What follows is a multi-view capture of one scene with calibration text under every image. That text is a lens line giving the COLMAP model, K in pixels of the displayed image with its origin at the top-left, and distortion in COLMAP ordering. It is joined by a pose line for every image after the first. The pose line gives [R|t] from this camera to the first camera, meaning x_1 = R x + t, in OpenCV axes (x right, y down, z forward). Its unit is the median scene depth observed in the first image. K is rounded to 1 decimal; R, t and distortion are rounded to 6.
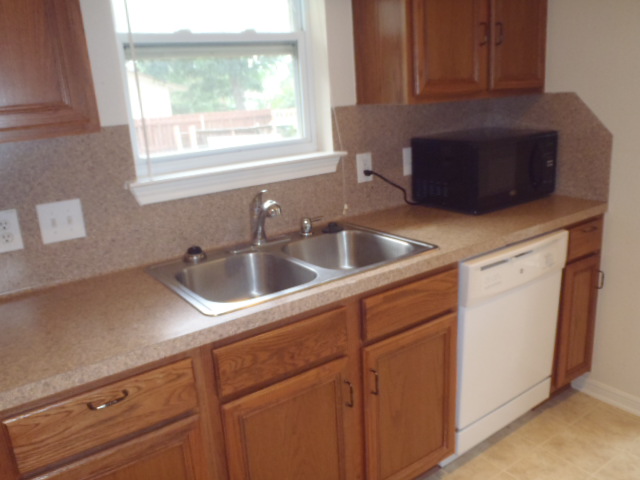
lens RADIAL K [[536.8, 0, 318.1], [0, 536.8, 233.8], [0, 0, 1]] dist [-0.054348, 0.017212]
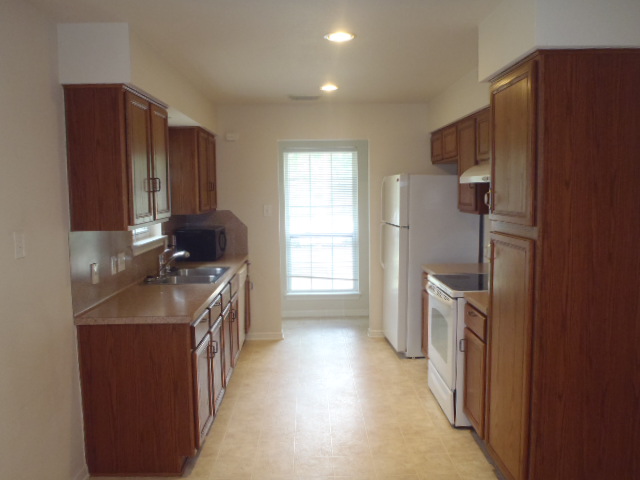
lens RADIAL K [[536.8, 0, 320.9], [0, 536.8, 242.3], [0, 0, 1]] dist [-0.054348, 0.017212]
pose [[0.544200, -0.024490, 0.838598, -1.493294], [0.200418, 0.974428, -0.101602, 0.228847], [-0.814665, 0.223362, 0.535191, -0.683871]]
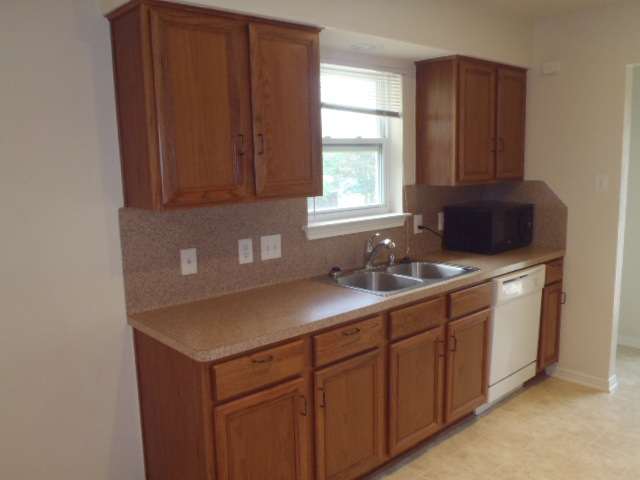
lens RADIAL K [[536.8, 0, 320.1], [0, 536.8, 237.7], [0, 0, 1]] dist [-0.054348, 0.017212]
pose [[0.991443, 0.023499, 0.128411, -0.437702], [-0.007524, 0.992317, -0.123496, 0.122078], [-0.130327, 0.121473, 0.984002, -0.539144]]
